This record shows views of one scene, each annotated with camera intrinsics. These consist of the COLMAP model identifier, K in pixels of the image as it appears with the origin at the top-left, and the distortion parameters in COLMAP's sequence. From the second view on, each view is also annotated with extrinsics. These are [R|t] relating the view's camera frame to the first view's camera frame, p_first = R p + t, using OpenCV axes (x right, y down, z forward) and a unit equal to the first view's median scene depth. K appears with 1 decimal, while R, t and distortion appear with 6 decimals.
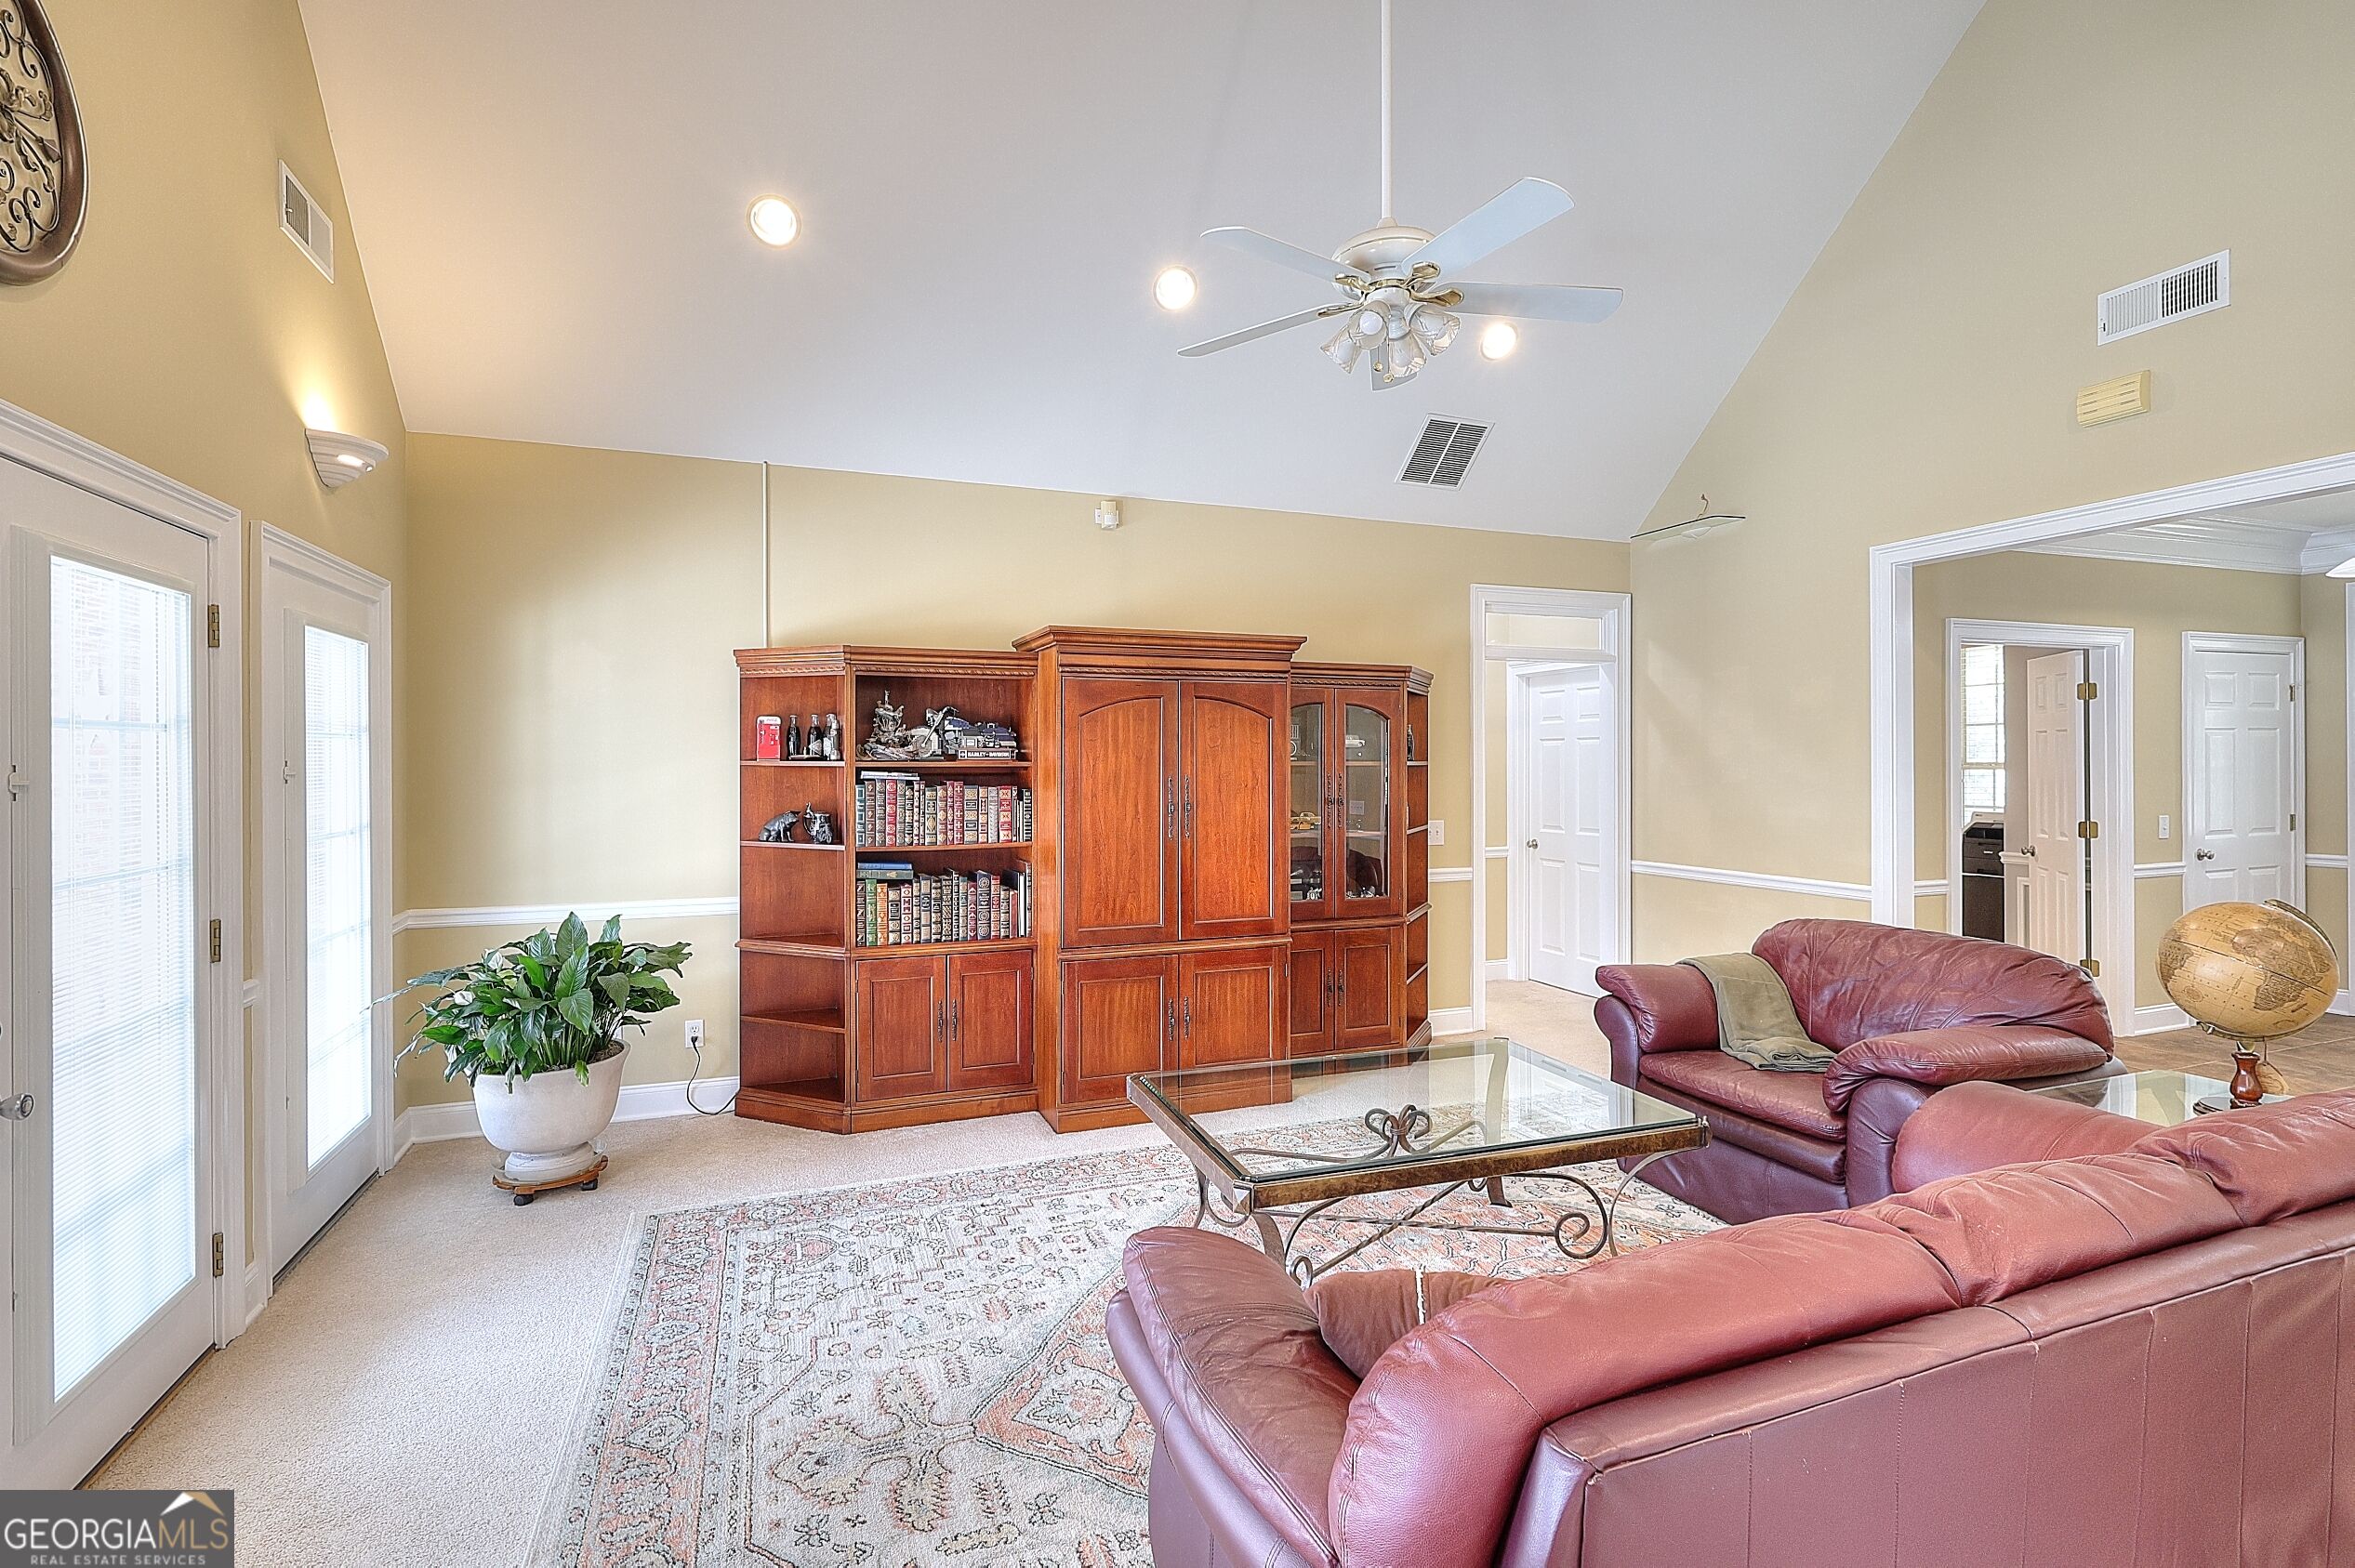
lens RADIAL K [[1084.8, 0, 1170.1], [0, 1084.8, 773.5], [0, 0, 1]] dist [-0.001987, 0.000270]
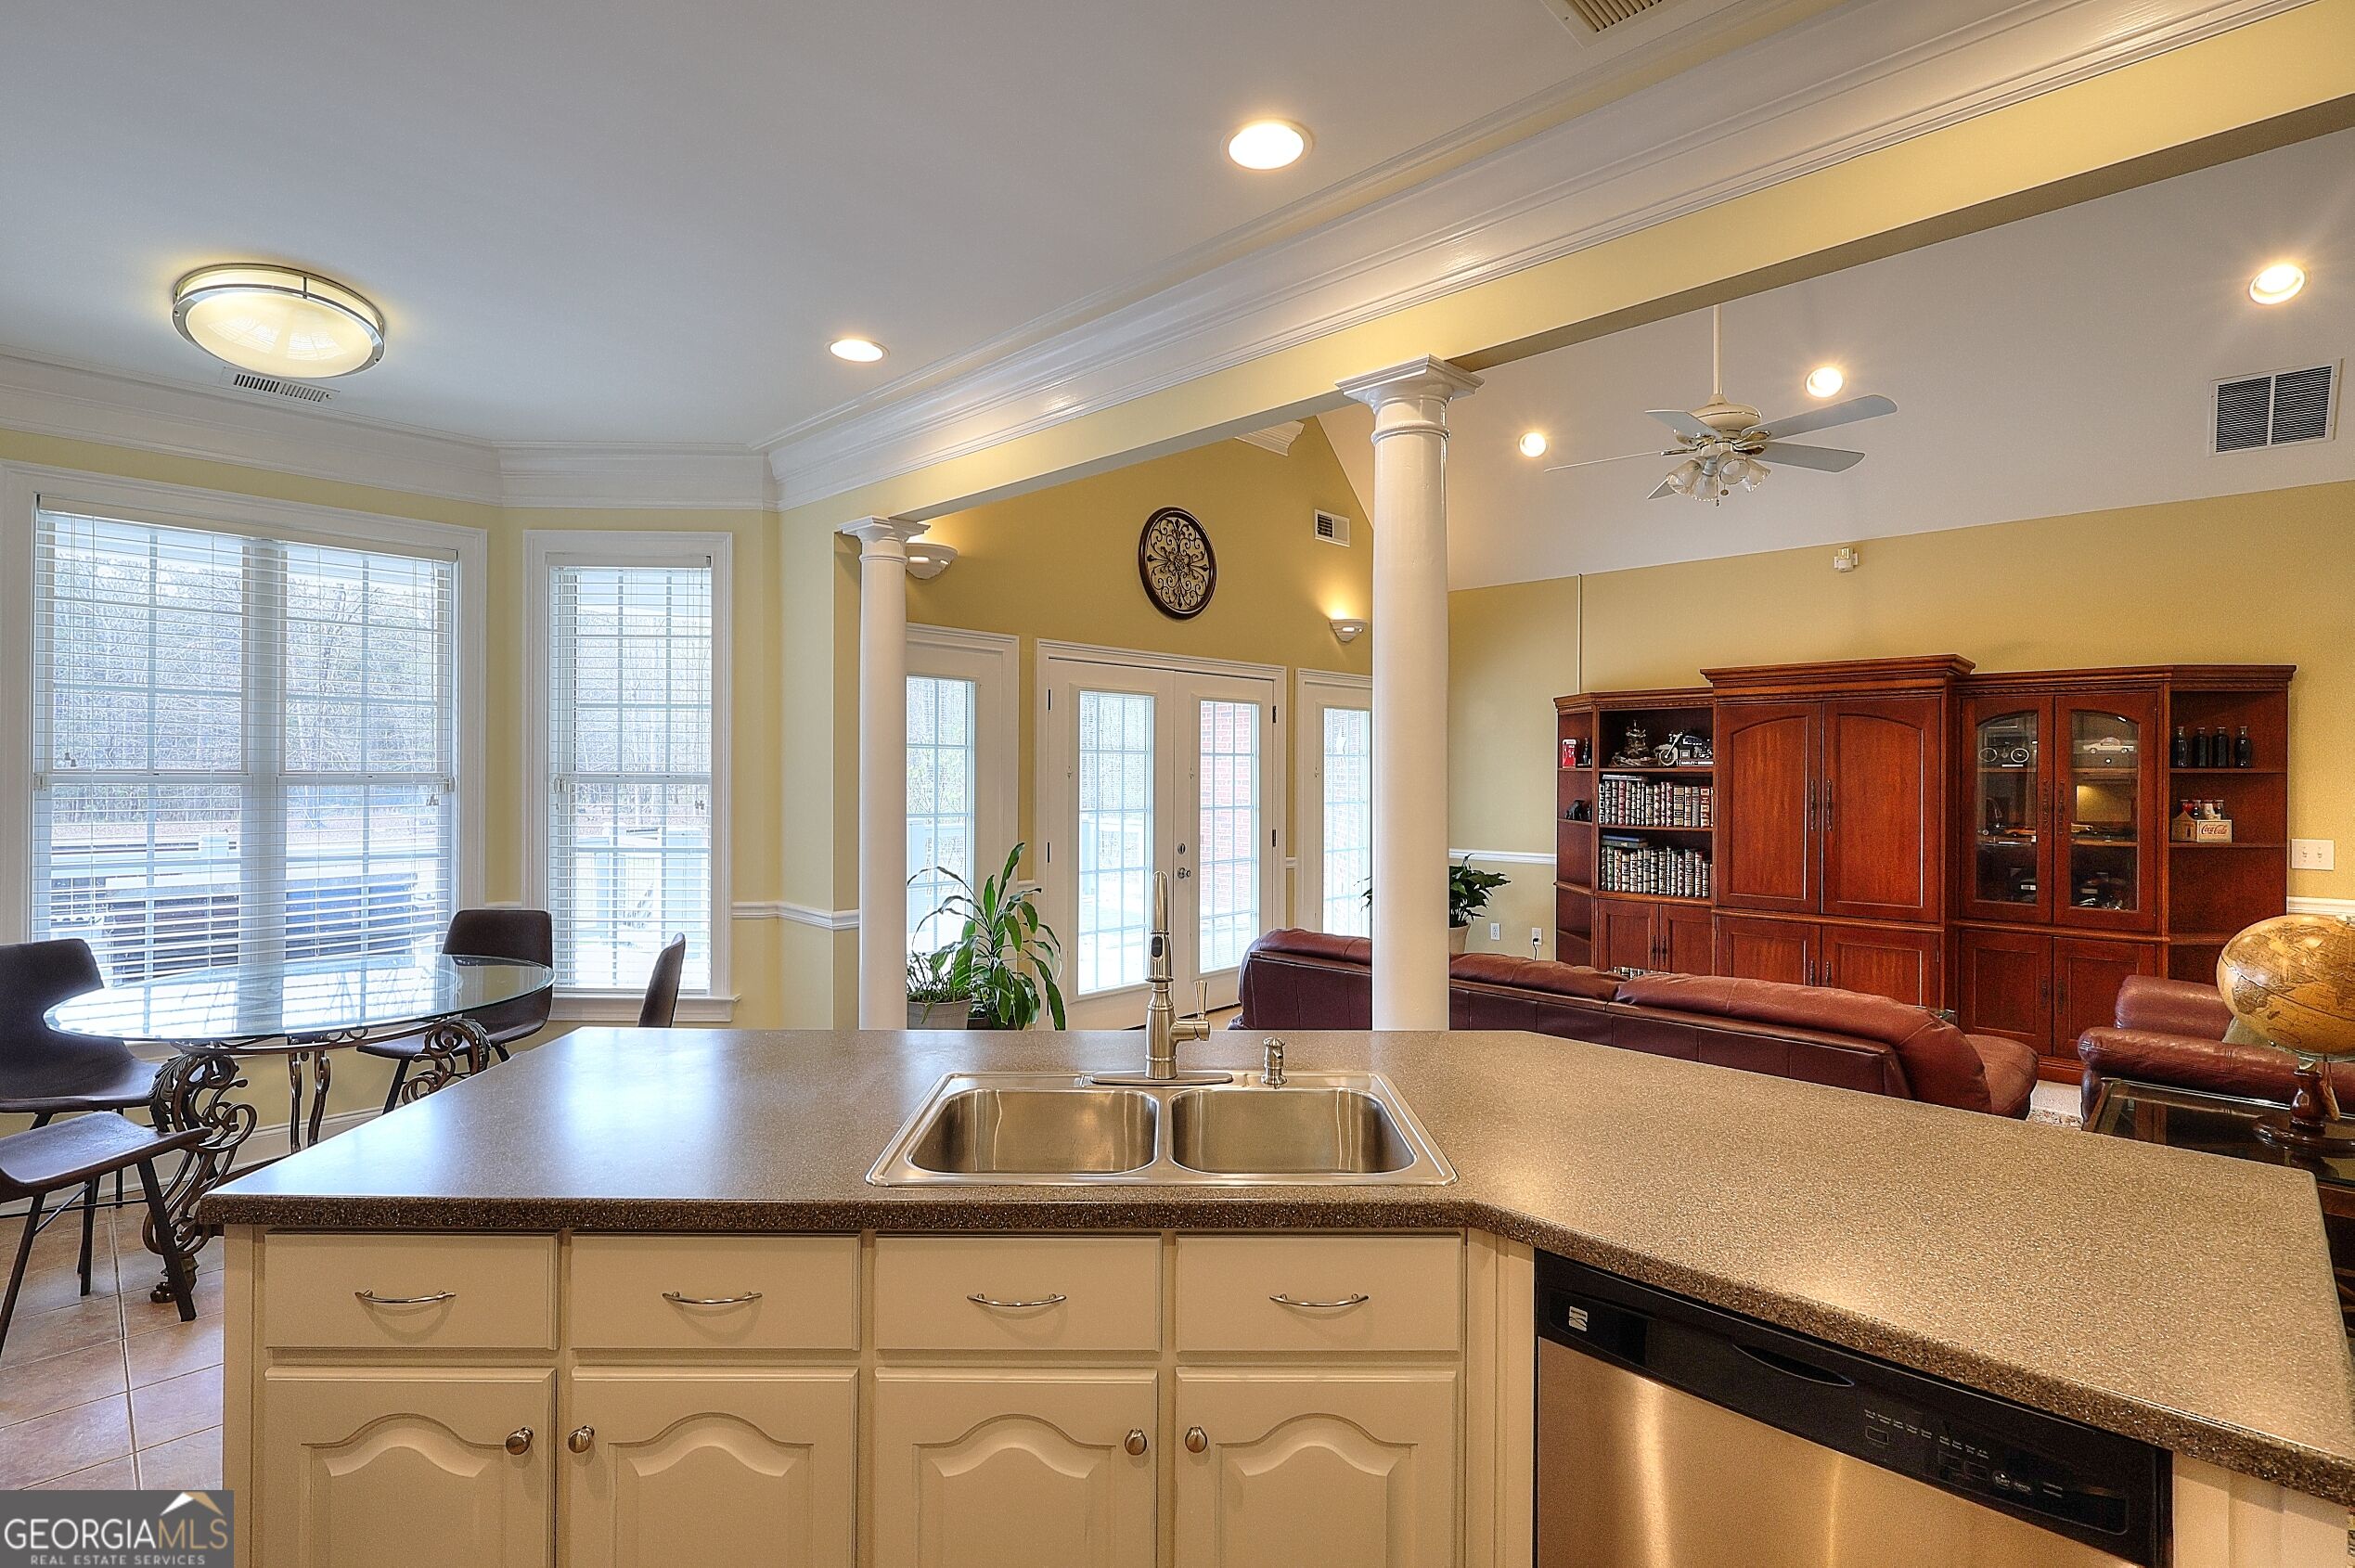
lens RADIAL K [[1085.7, 0, 1181.6], [0, 1085.7, 777.7], [0, 0, 1]] dist [-0.001443, 0.001035]
pose [[0.433976, 0.007316, -0.900895, 0.788906], [-0.012301, 0.999922, 0.002194, 0.006239], [0.900840, 0.010130, 0.434032, -0.181475]]
